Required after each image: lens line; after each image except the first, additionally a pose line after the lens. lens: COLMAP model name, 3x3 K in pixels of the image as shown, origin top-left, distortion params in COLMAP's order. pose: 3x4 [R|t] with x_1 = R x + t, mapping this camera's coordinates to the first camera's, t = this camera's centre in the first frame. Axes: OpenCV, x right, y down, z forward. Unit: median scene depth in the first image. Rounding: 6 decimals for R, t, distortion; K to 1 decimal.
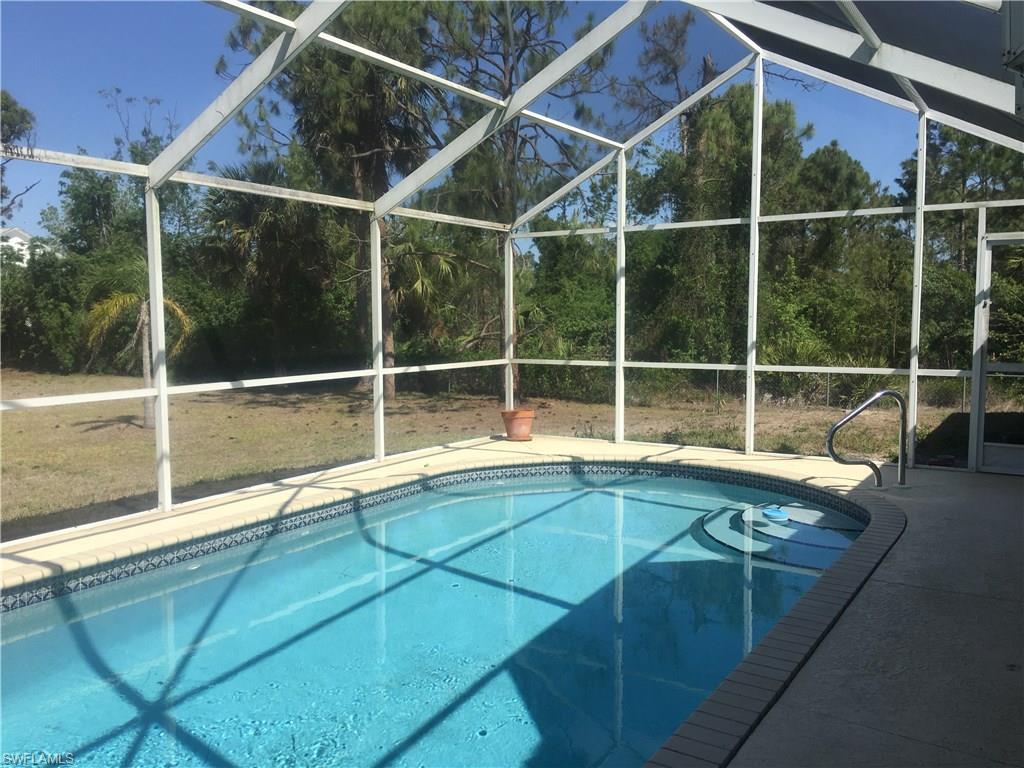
lens RADIAL K [[862.6, 0, 505.3], [0, 862.6, 386.3], [0, 0, 1]] dist [0.060546, -0.011122]
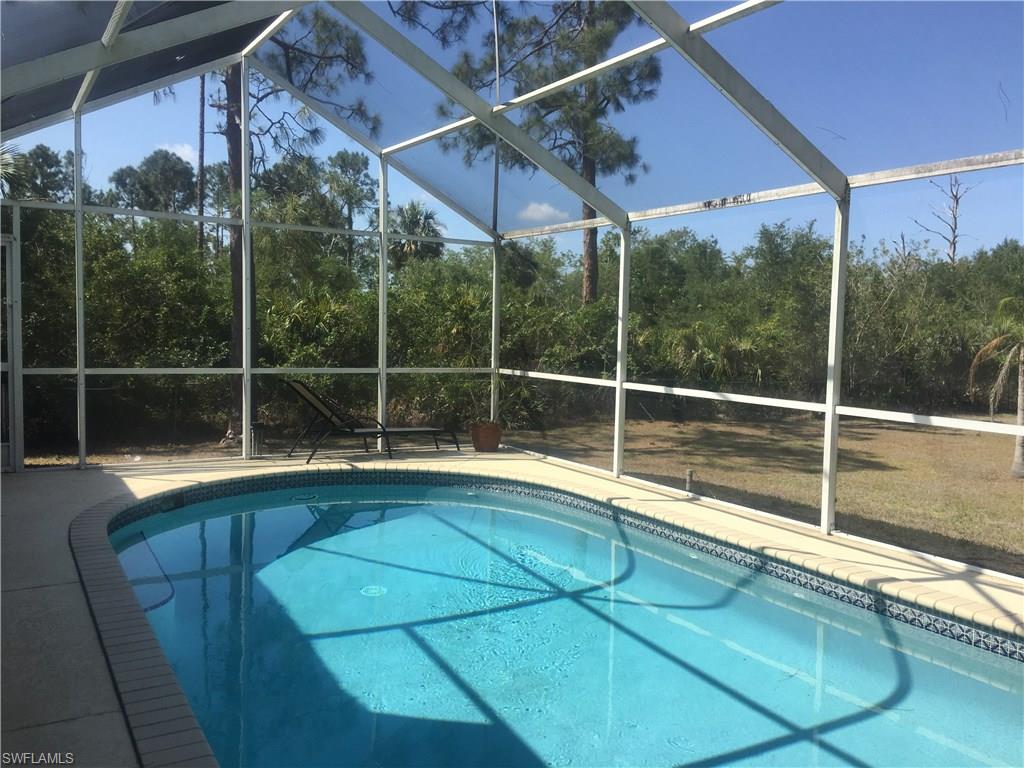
lens RADIAL K [[862.6, 0, 505.3], [0, 862.6, 386.3], [0, 0, 1]] dist [0.060546, -0.011122]
pose [[-0.452623, 0.055235, -0.889990, 0.716038], [-0.102580, 0.988228, 0.113501, -0.104614], [0.885782, 0.142669, -0.441628, 1.260498]]
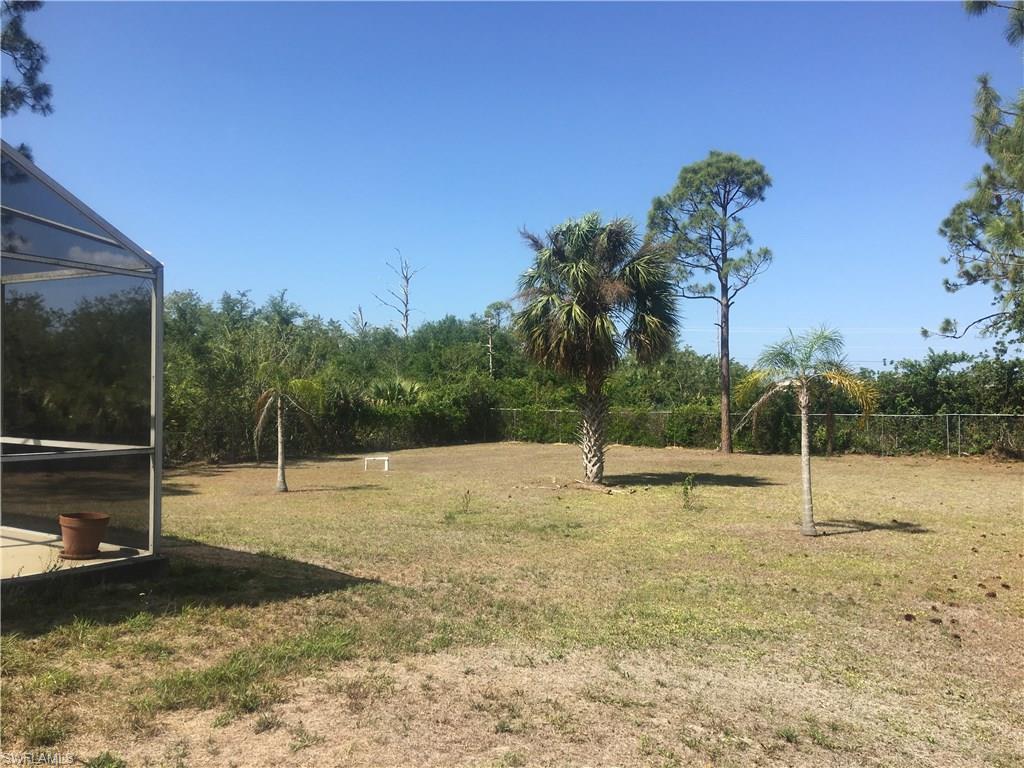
lens RADIAL K [[889.9, 0, 512.0], [0, 889.9, 384.0], [0, 0, 1]] dist [-0.013334, -0.010758]
pose [[0.023154, -0.010826, -0.999673, 1.124454], [-0.106443, 0.994231, -0.013232, -0.165732], [0.994049, 0.106715, 0.021868, 1.997916]]
